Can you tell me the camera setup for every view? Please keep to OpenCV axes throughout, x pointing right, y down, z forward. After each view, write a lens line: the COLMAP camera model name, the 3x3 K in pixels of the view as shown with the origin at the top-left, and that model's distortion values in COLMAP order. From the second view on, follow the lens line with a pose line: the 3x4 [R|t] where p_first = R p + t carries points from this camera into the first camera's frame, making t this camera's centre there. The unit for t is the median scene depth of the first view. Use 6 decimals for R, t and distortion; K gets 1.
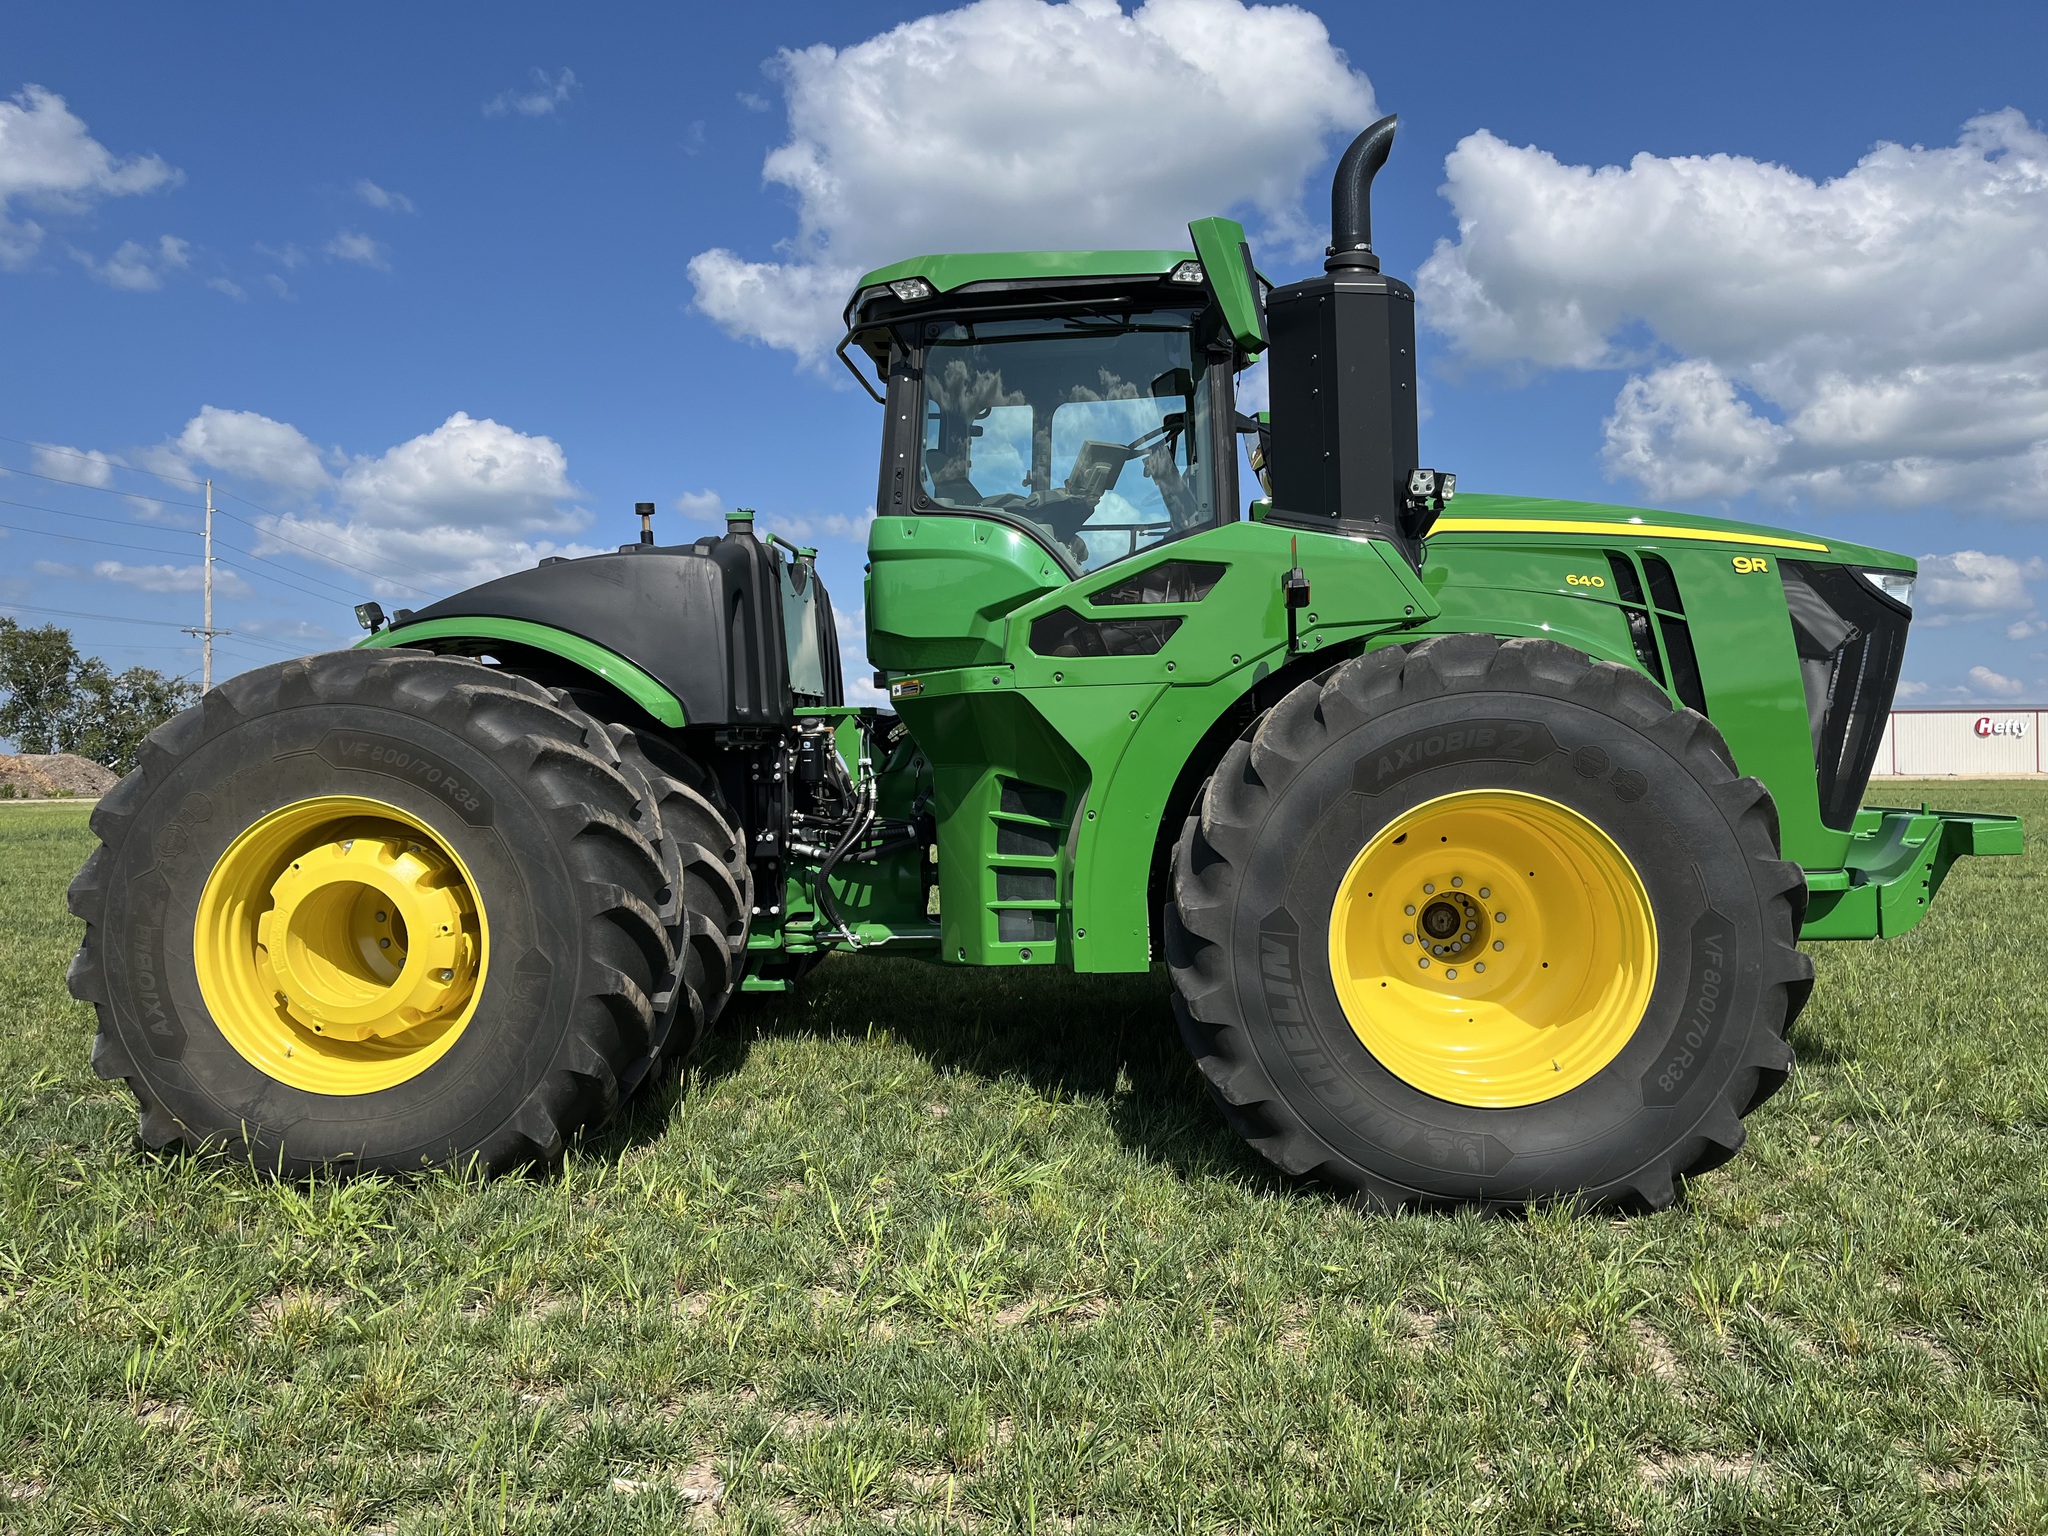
lens RADIAL K [[1507.5, 0, 1024.0], [0, 1507.5, 768.0], [0, 0, 1]] dist [0.081899, -0.131975]
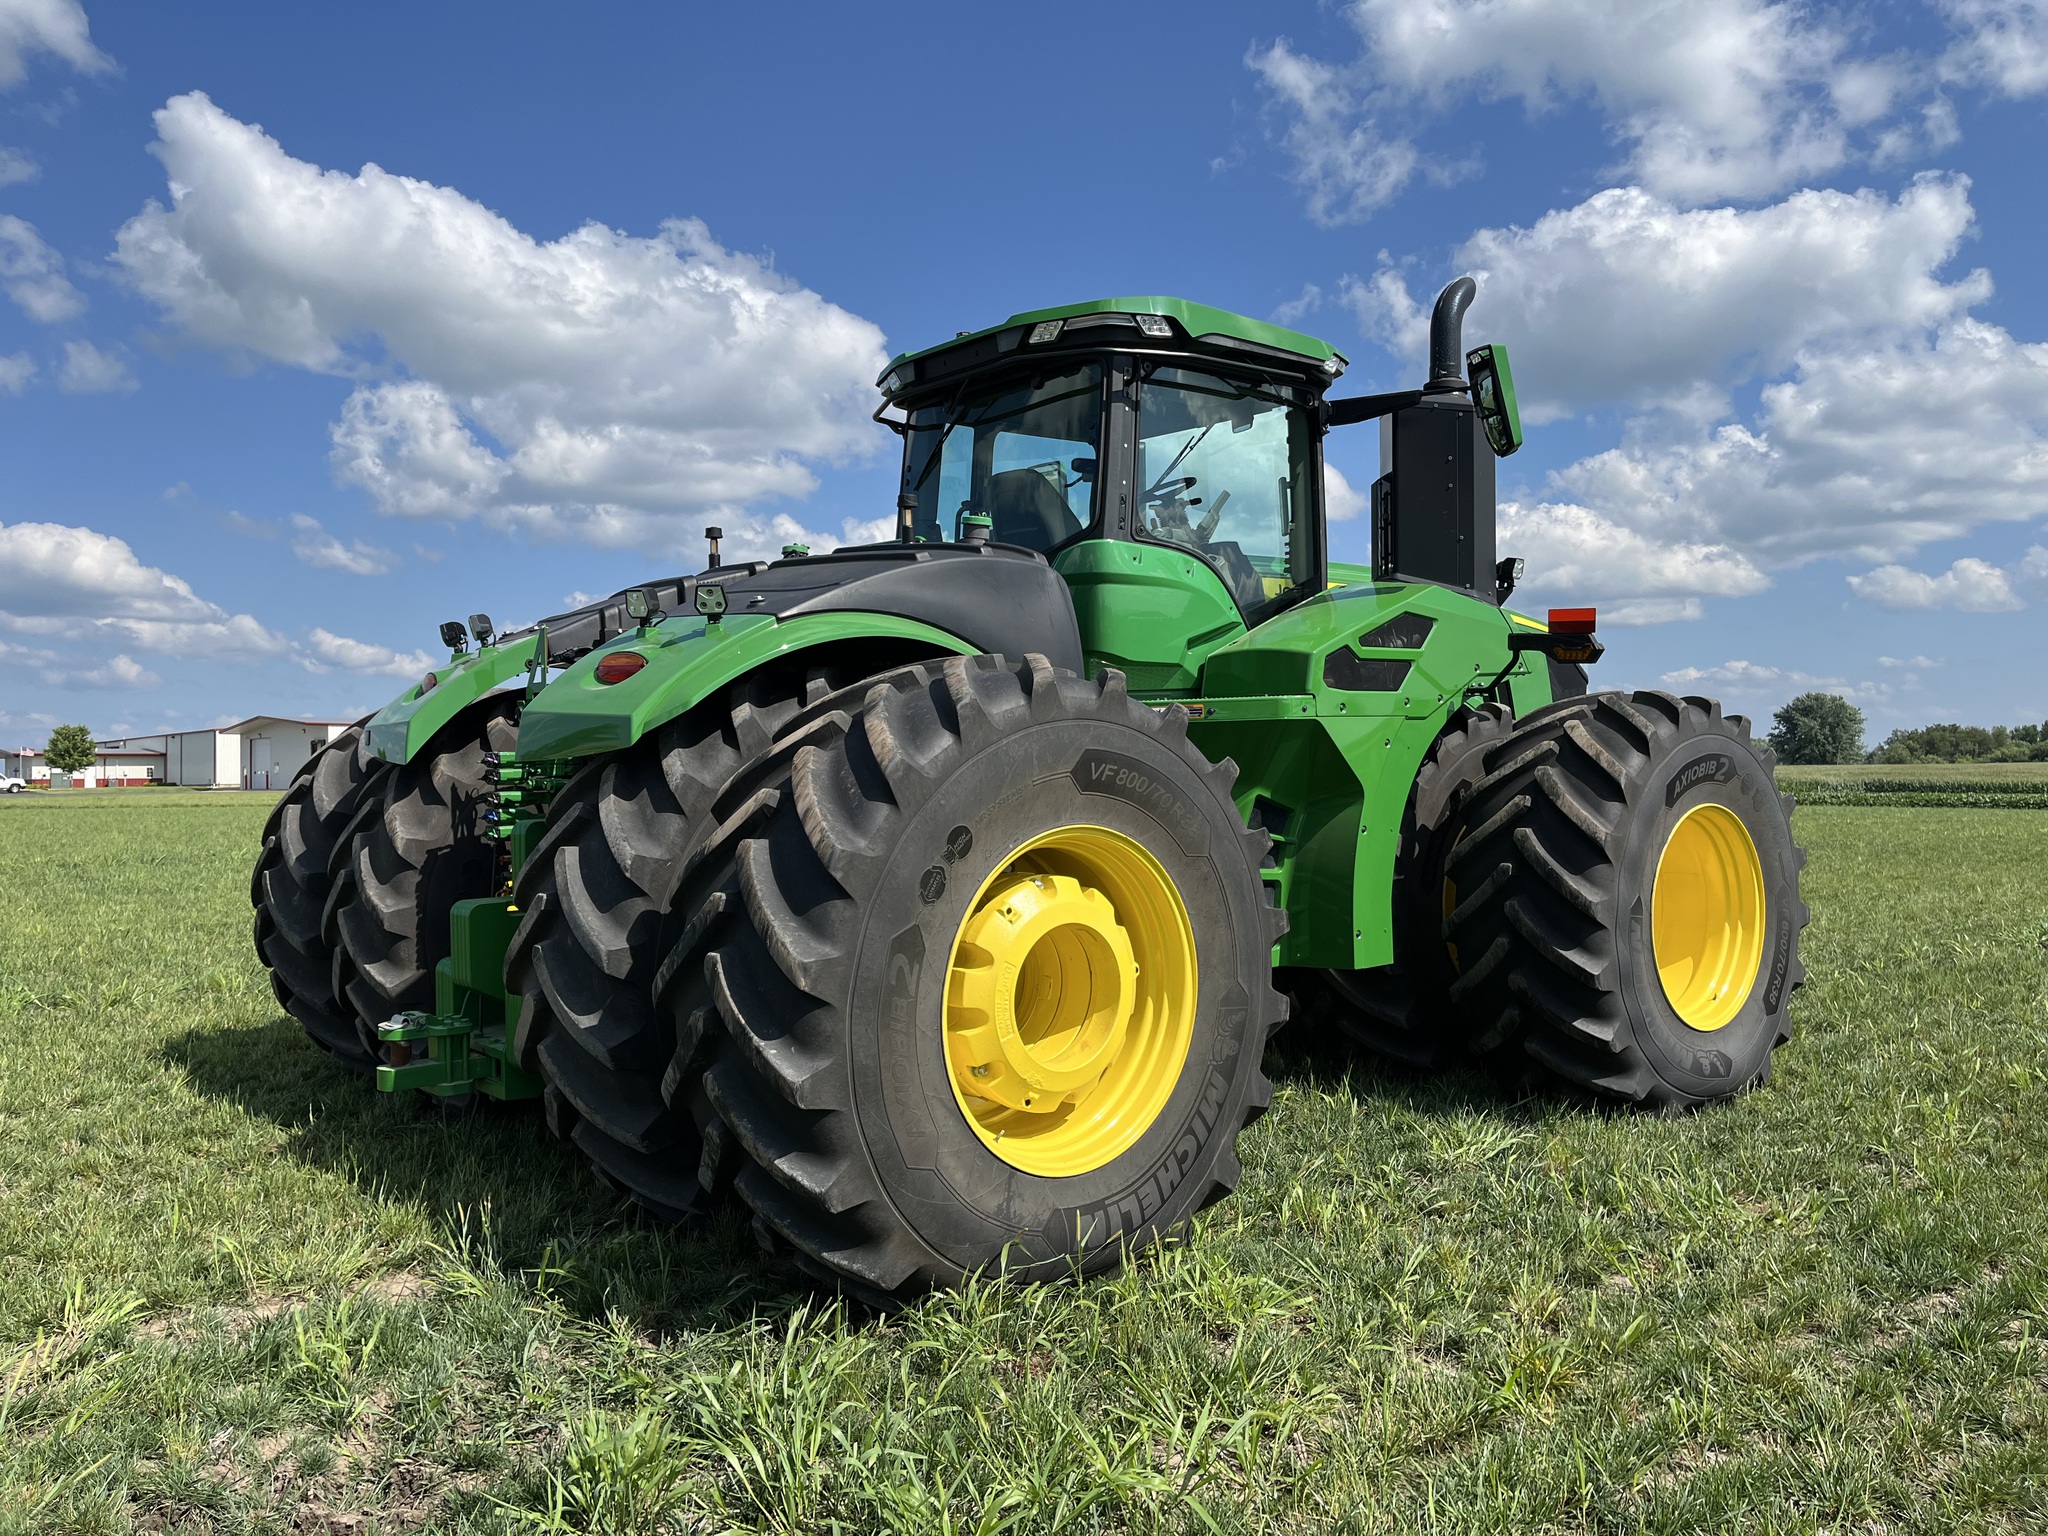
lens RADIAL K [[1491.8, 0, 974.1], [0, 1491.8, 766.5], [0, 0, 1]] dist [0.078998, -0.096038]
pose [[0.723941, 0.005934, 0.689837, -1.004627], [-0.001943, 0.999977, -0.006563, -0.008706], [-0.689860, 0.003410, 0.723935, 0.399717]]
